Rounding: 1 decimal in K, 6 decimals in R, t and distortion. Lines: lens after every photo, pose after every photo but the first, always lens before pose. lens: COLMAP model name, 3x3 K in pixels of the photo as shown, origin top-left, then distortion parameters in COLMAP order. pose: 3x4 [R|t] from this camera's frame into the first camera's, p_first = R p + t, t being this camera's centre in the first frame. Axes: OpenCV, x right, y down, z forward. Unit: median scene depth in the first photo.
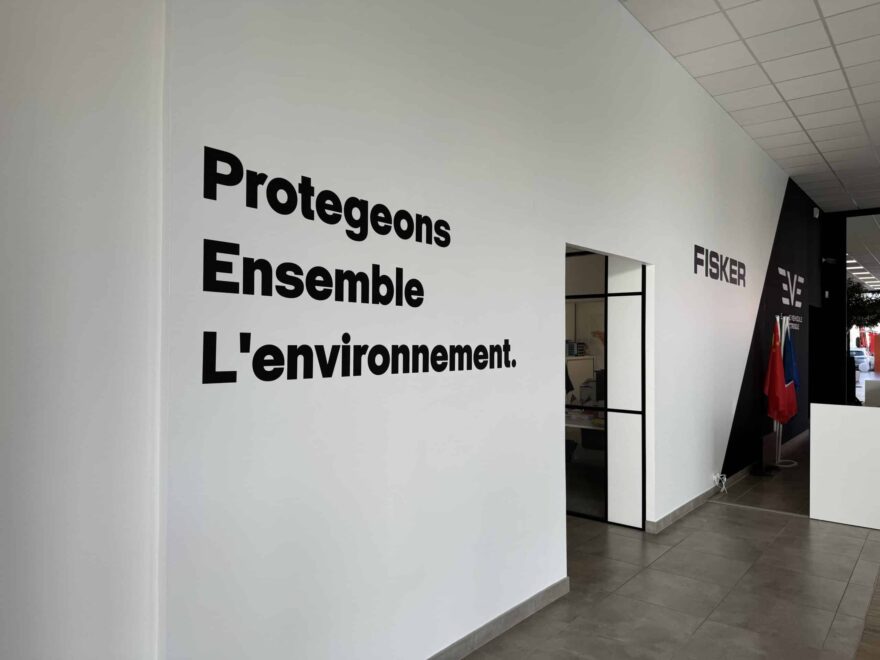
lens RADIAL K [[625.6, 0, 440.0], [0, 625.6, 330.0], [0, 0, 1]] dist [0.082296, -0.002152]
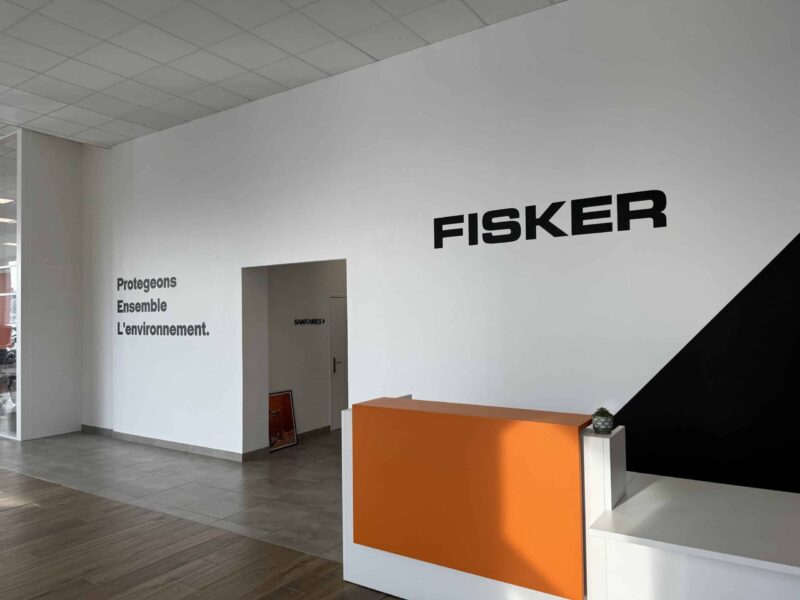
lens RADIAL K [[568.8, 0, 400.0], [0, 568.8, 300.0], [0, 0, 1]] dist [0.082296, -0.002152]
pose [[0.069286, -0.030109, -0.997142, 2.747588], [0.036041, 0.998967, -0.027660, 0.022050], [0.996946, -0.034021, 0.070300, 1.984872]]
